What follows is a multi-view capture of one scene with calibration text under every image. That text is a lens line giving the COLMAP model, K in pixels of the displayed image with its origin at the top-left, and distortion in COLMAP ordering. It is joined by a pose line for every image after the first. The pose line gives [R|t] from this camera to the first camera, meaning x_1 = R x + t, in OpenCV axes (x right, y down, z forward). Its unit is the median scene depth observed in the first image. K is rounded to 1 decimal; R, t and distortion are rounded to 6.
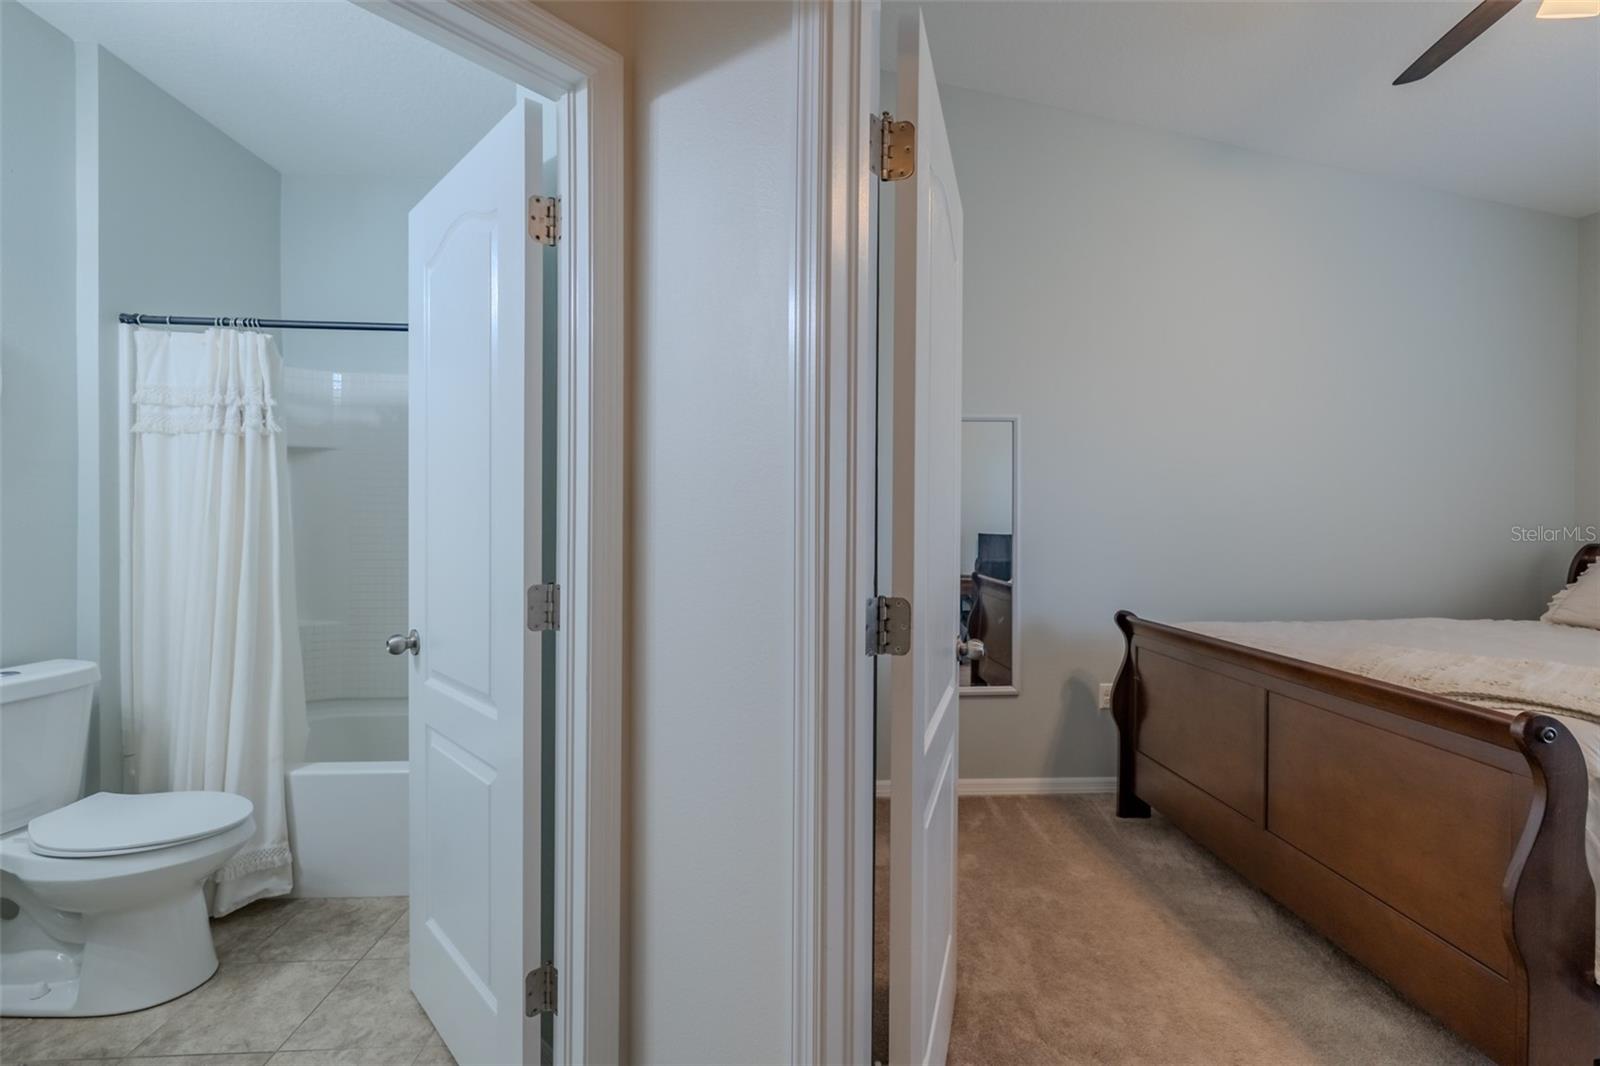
lens RADIAL K [[684.5, 0, 809.5], [0, 684.5, 521.3], [0, 0, 1]] dist [-0.000338, 0.000012]
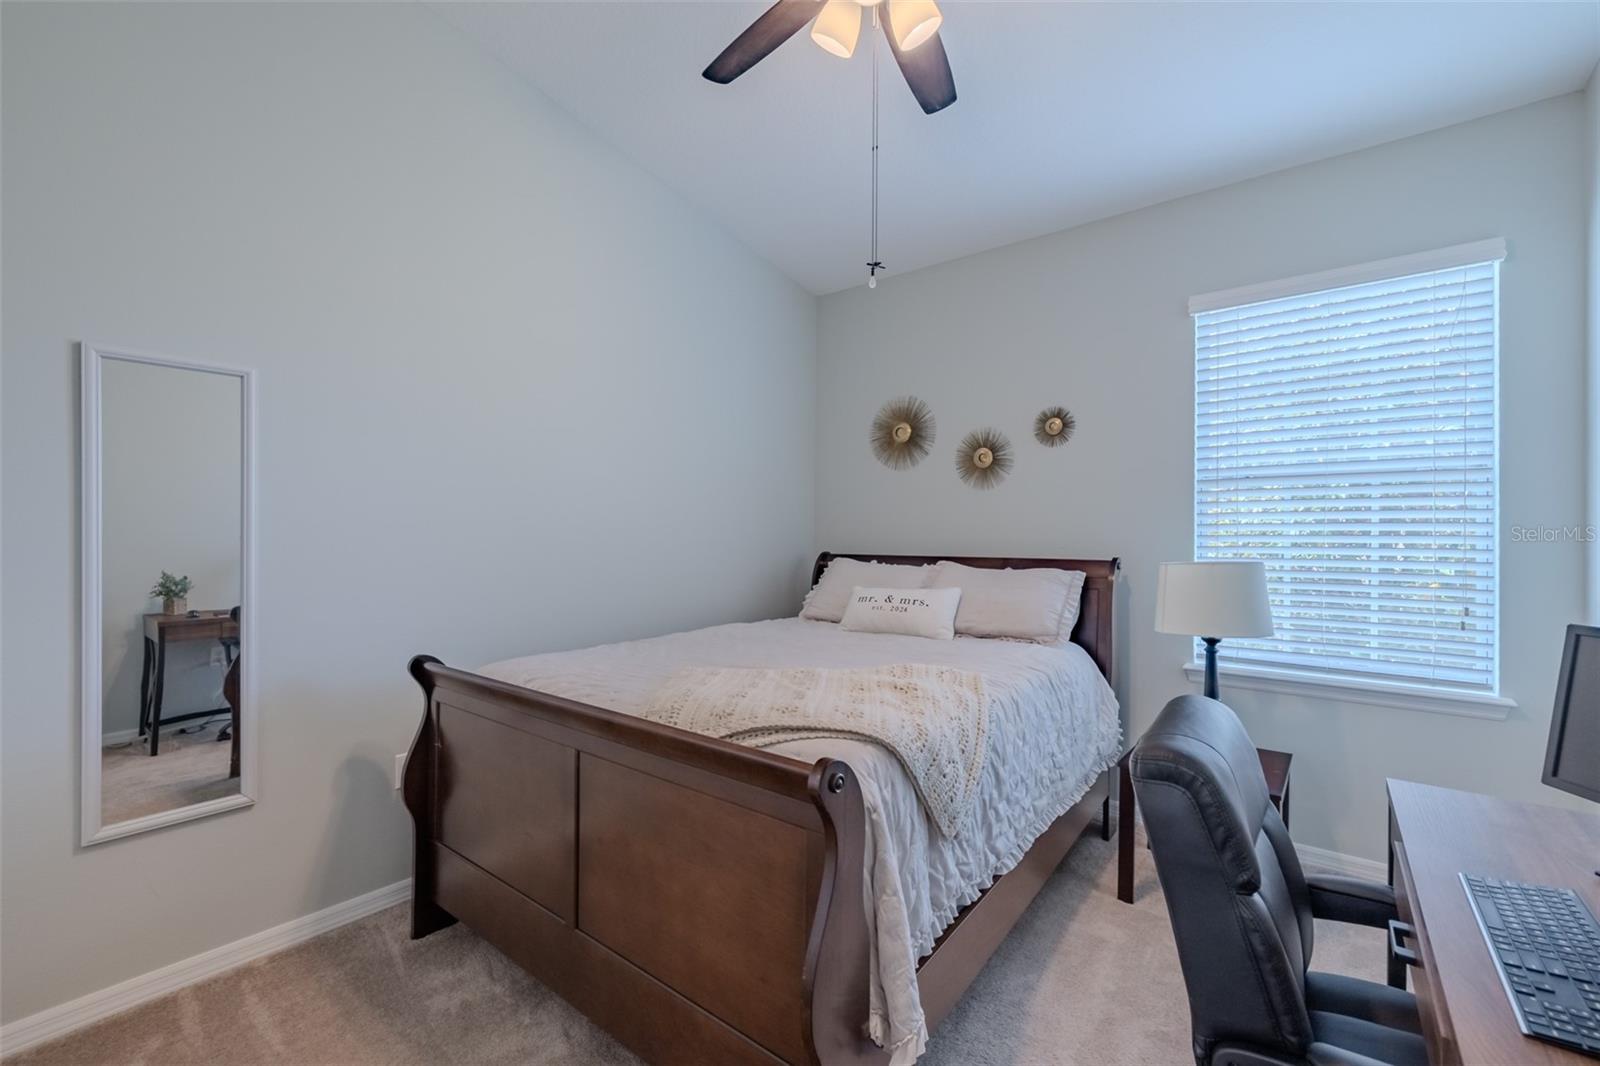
lens RADIAL K [[684.5, 0, 802.3], [0, 684.5, 532.7], [0, 0, 1]] dist [-0.000338, 0.000012]
pose [[0.662307, 0.001019, 0.749232, 0.286084], [0.000097, 0.999999, -0.001446, -0.000526], [-0.749233, 0.001030, 0.662306, 0.327994]]
